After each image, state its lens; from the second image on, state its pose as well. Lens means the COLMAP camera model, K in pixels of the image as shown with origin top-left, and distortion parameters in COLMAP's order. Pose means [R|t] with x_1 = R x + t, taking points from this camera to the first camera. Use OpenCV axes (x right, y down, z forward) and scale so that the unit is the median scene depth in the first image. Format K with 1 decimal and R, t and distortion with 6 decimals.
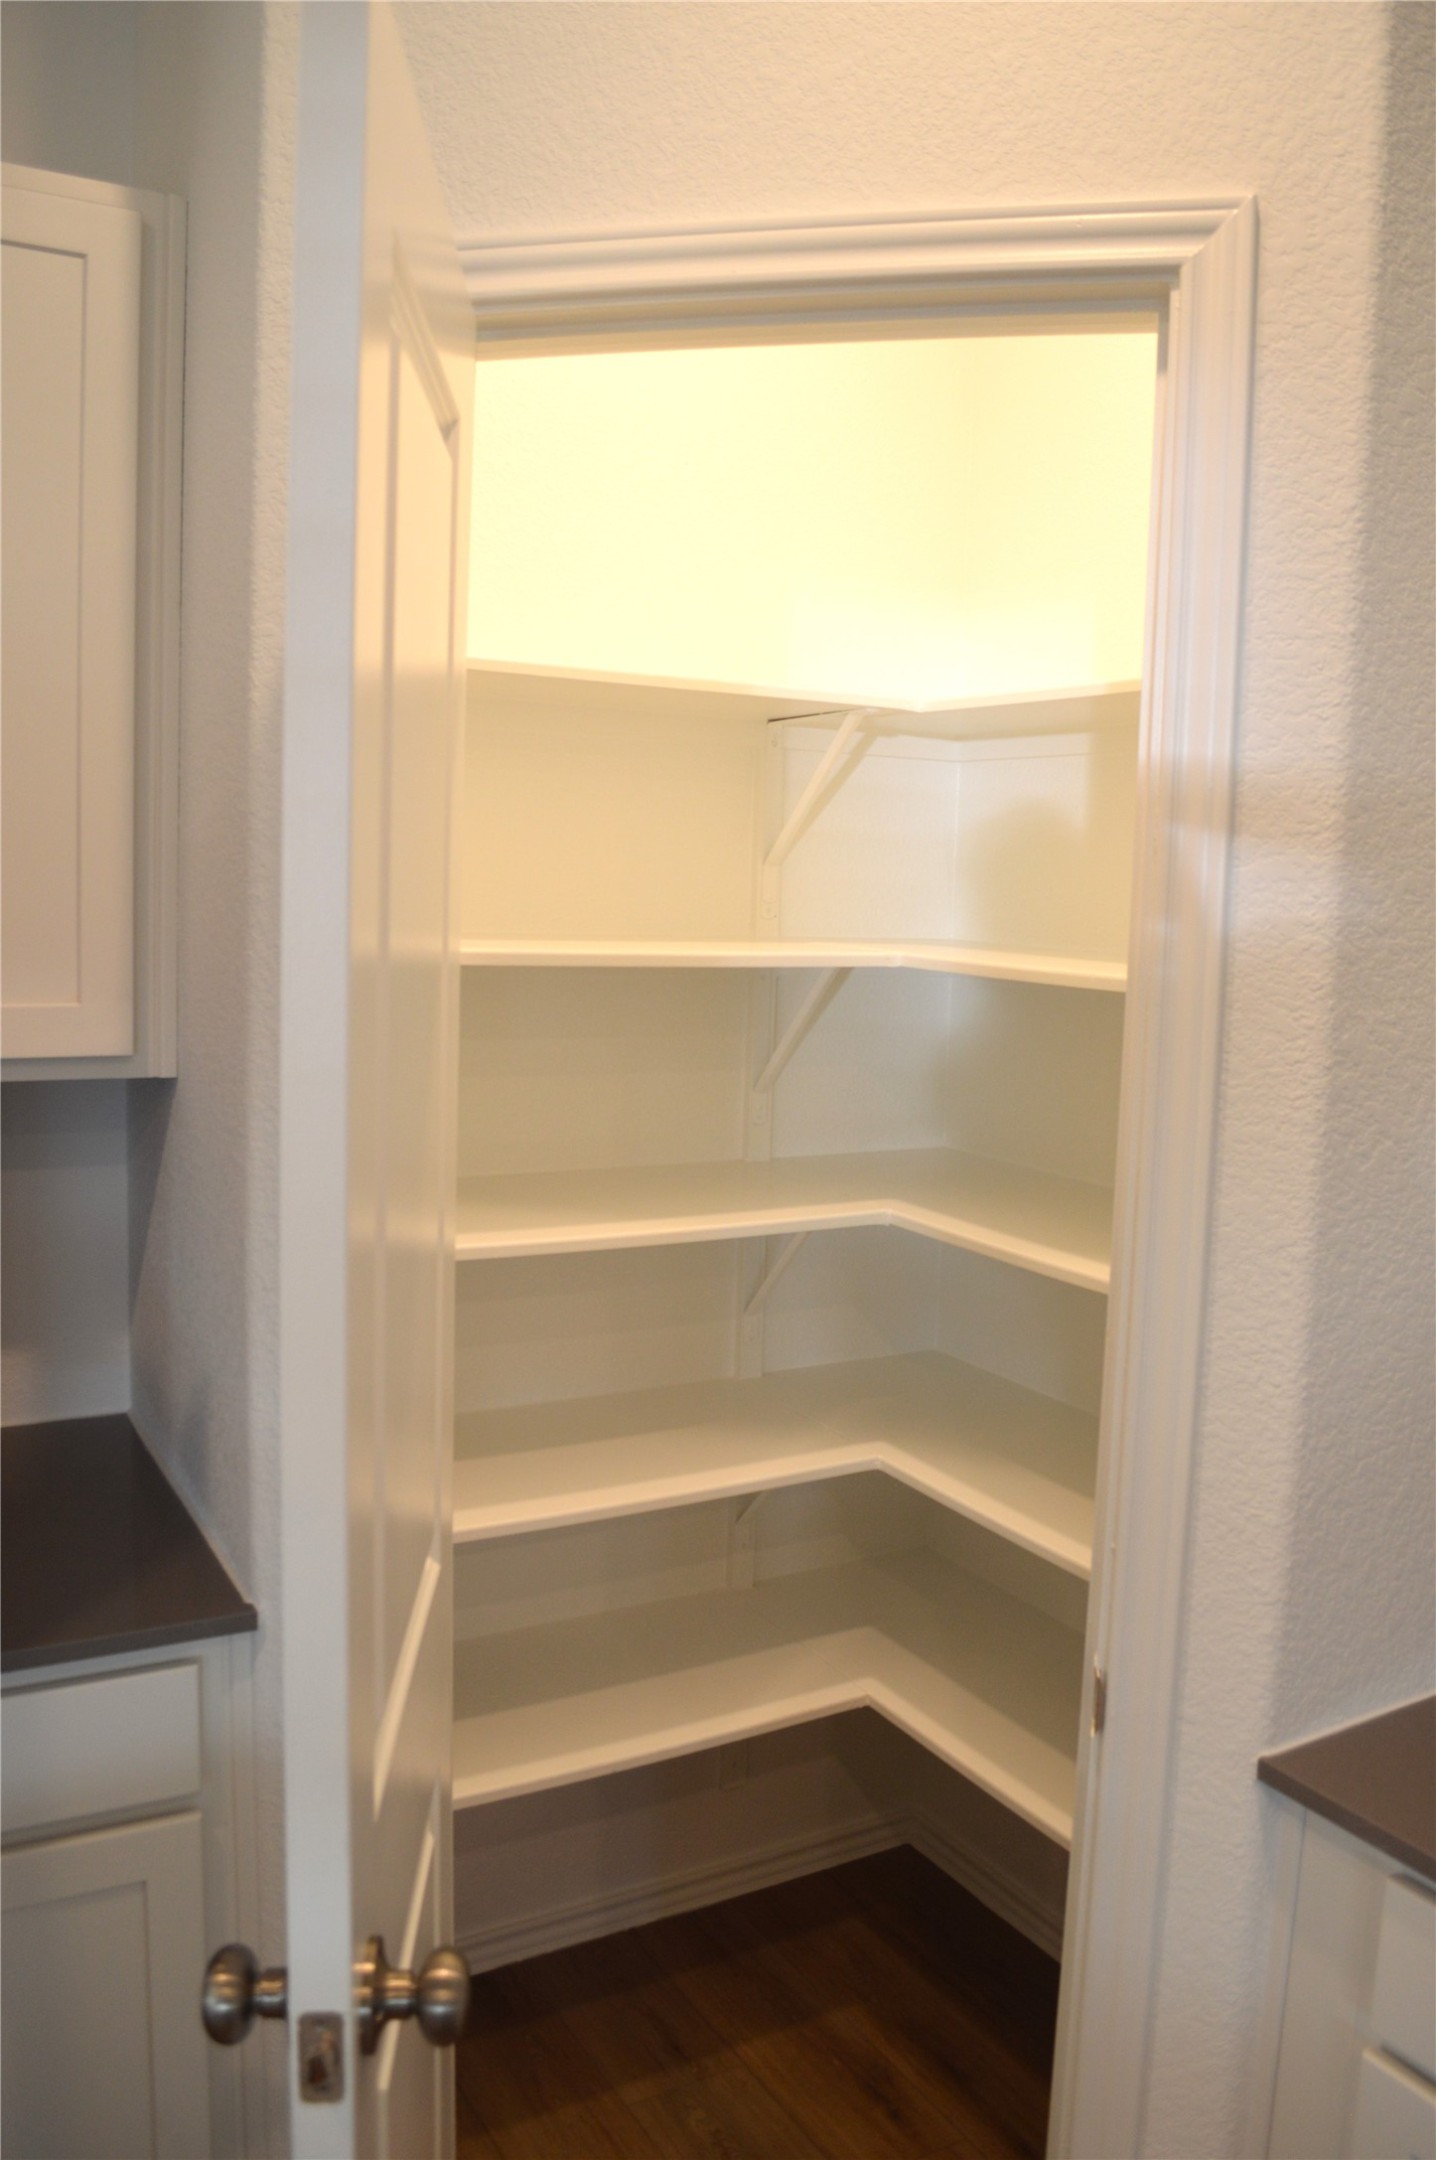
lens RADIAL K [[1722.4, 0, 718.9], [0, 1722.4, 1049.6], [0, 0, 1]] dist [-0.081592, 0.009182]
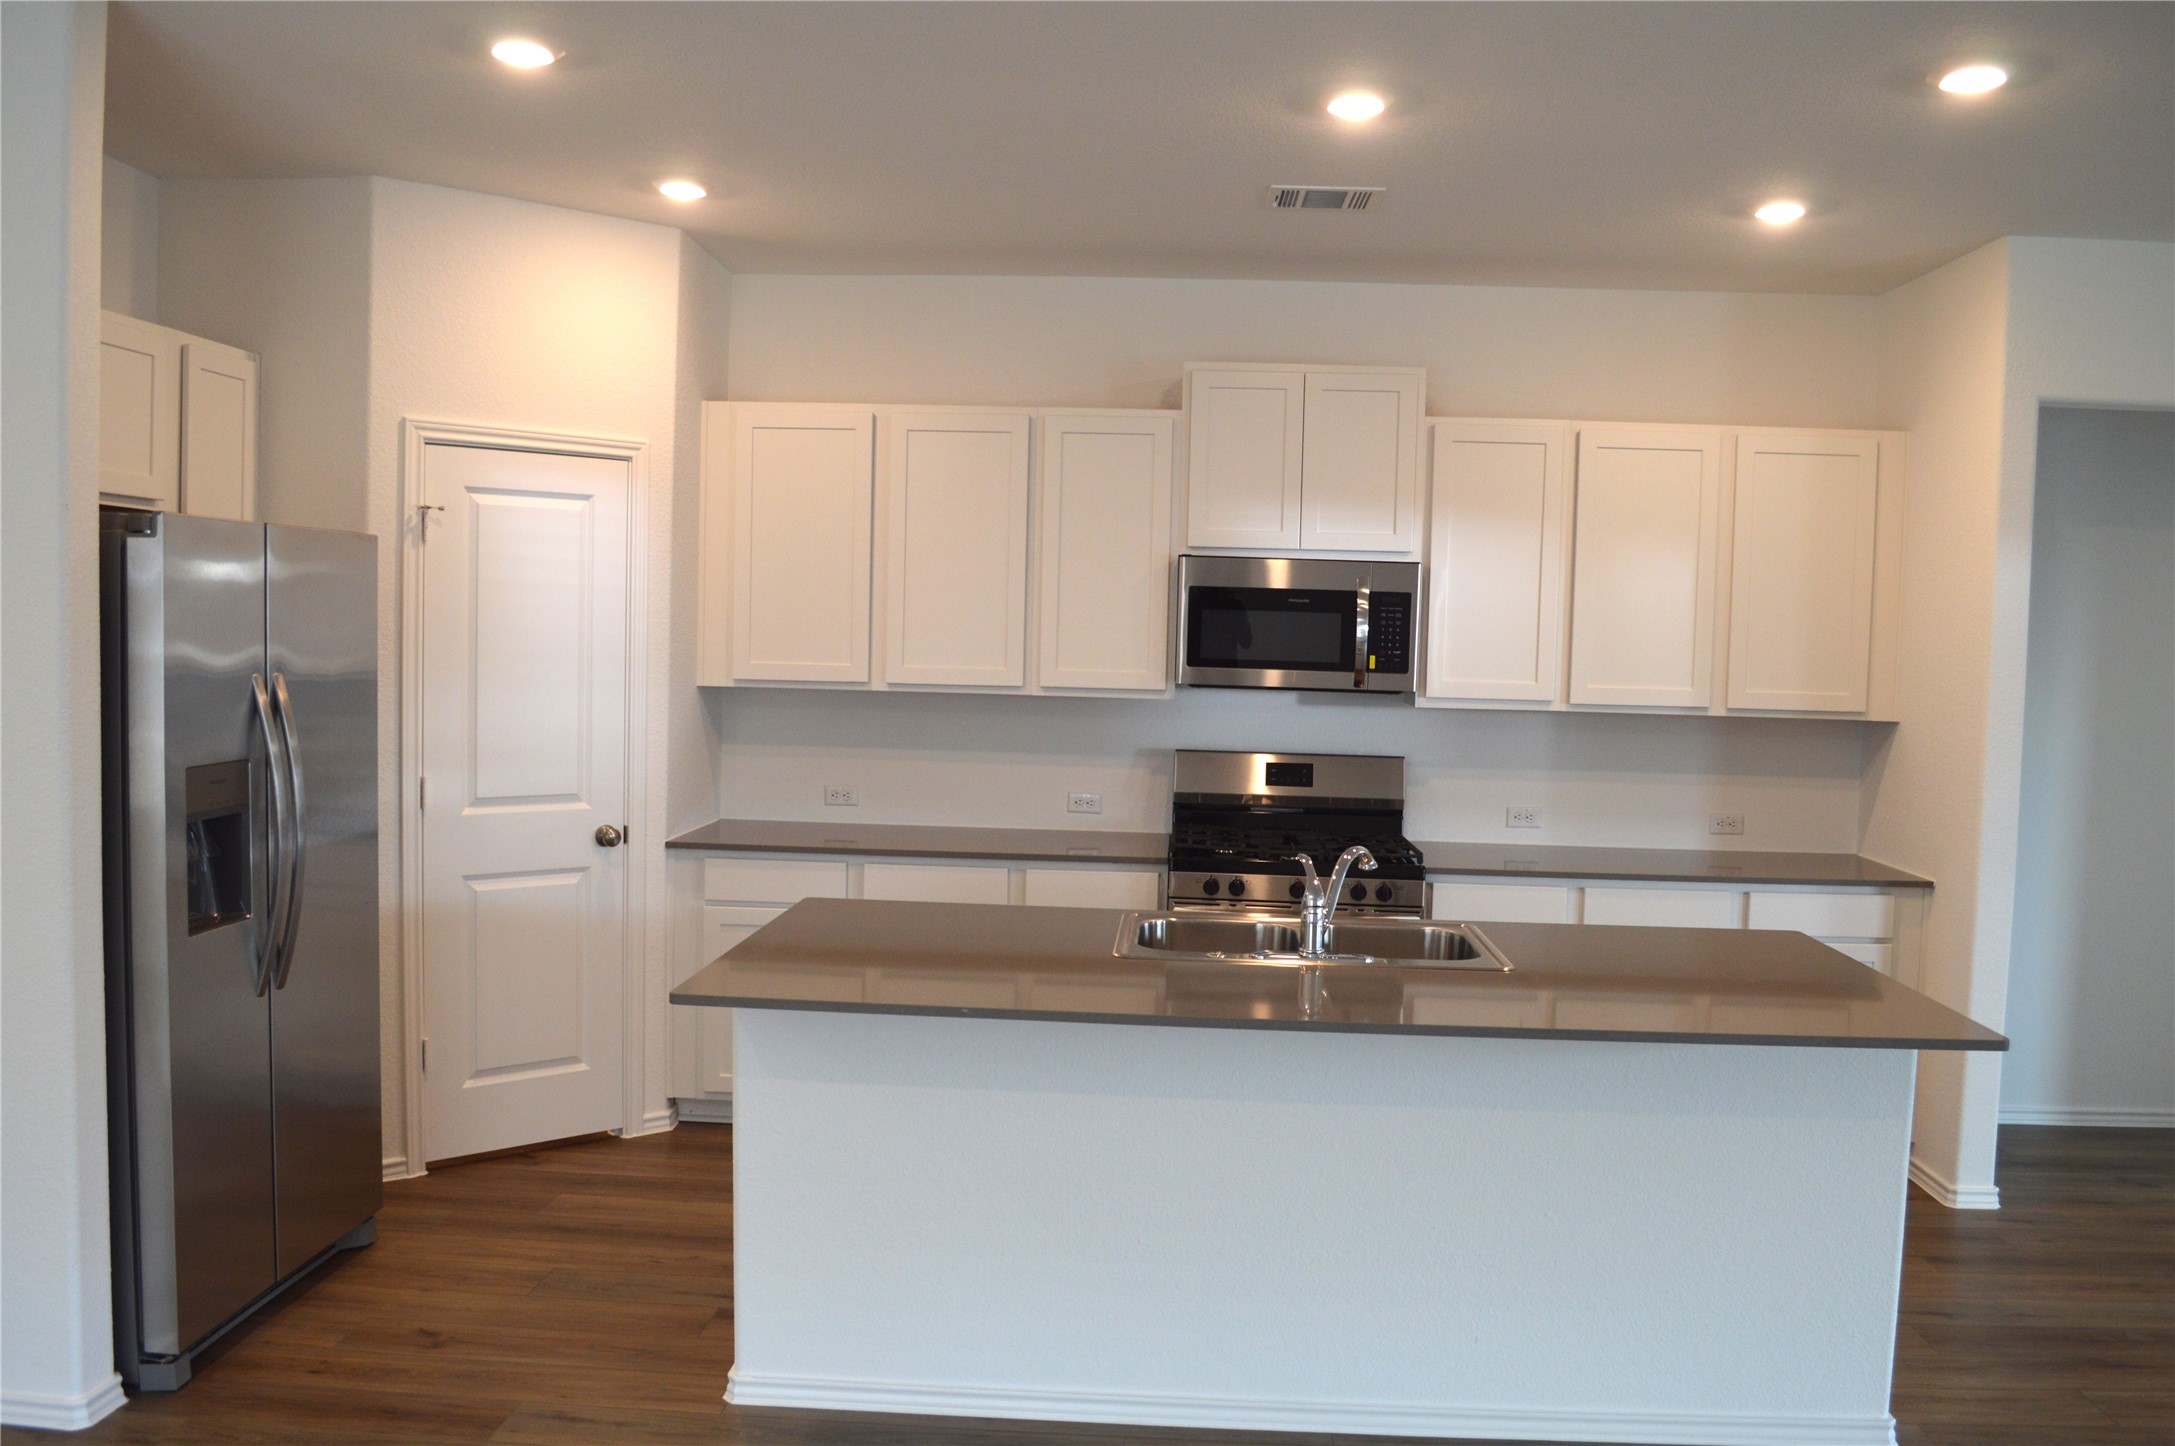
lens RADIAL K [[1730.3, 0, 1087.5], [0, 1730.3, 723.0], [0, 0, 1]] dist [-0.077458, 0.001255]
pose [[0.551697, -0.064161, 0.831573, -2.406539], [0.077758, 0.996651, 0.025311, 0.133472], [-0.830412, 0.050698, 0.554839, -1.993190]]
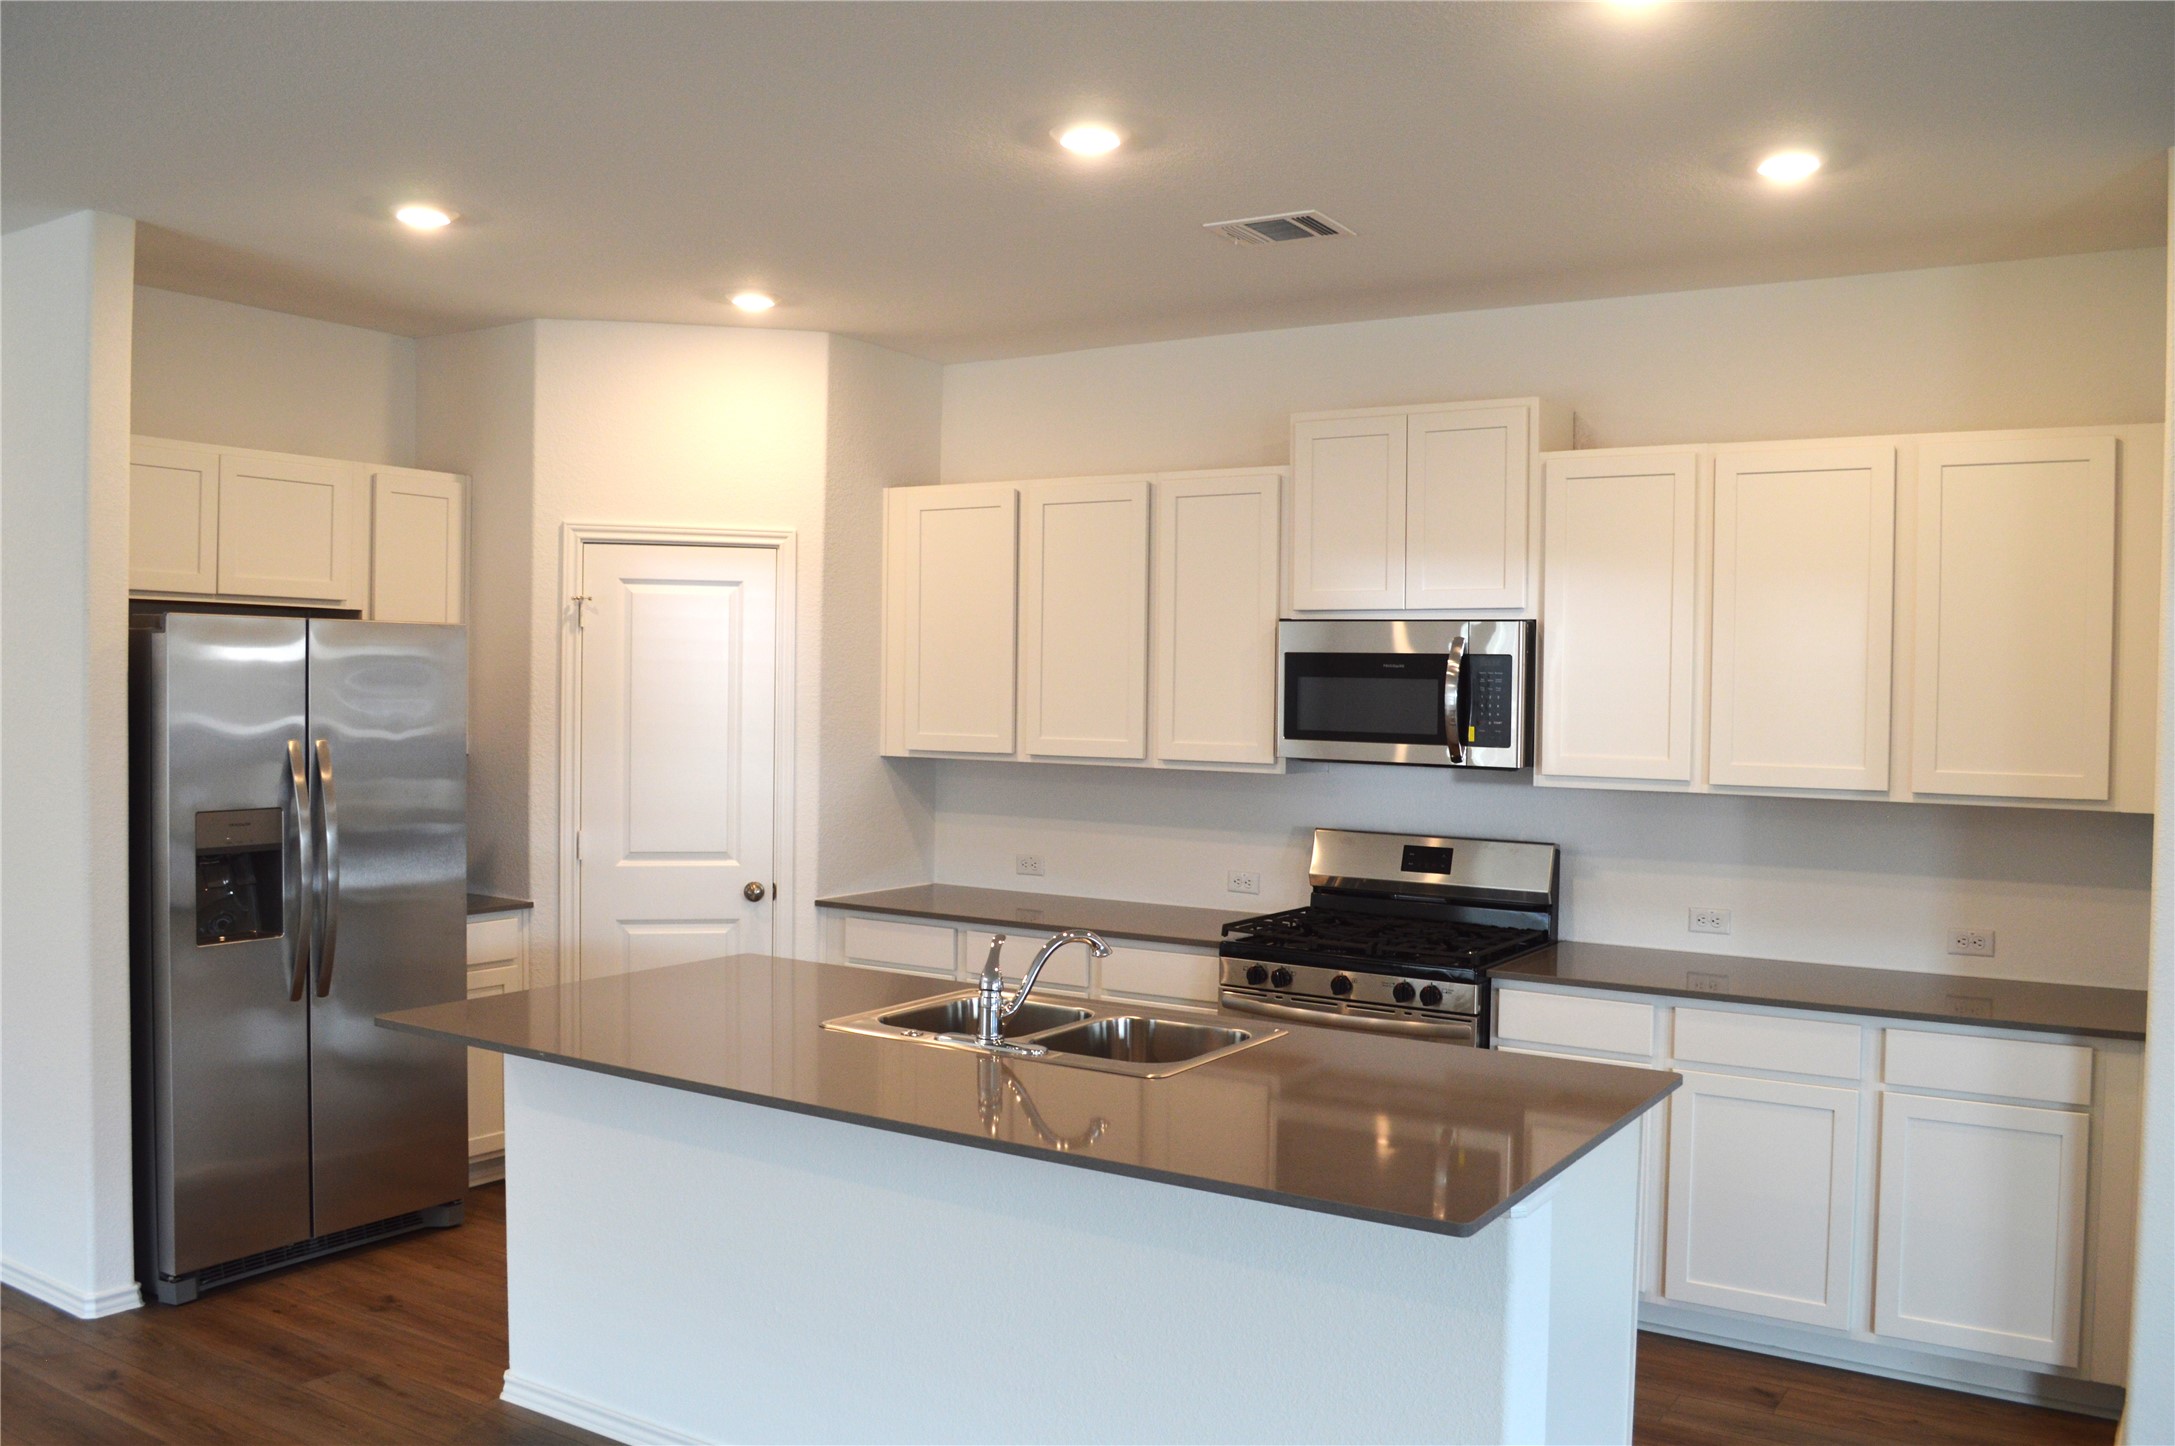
lens RADIAL K [[1756.4, 0, 1087.5], [0, 1756.4, 723.0], [0, 0, 1]] dist [-0.076008, 0.000181]
pose [[0.889601, -0.028069, 0.455875, -1.032011], [0.060017, 0.996639, -0.055754, 0.275544], [-0.452778, 0.076959, 0.888296, -3.154010]]
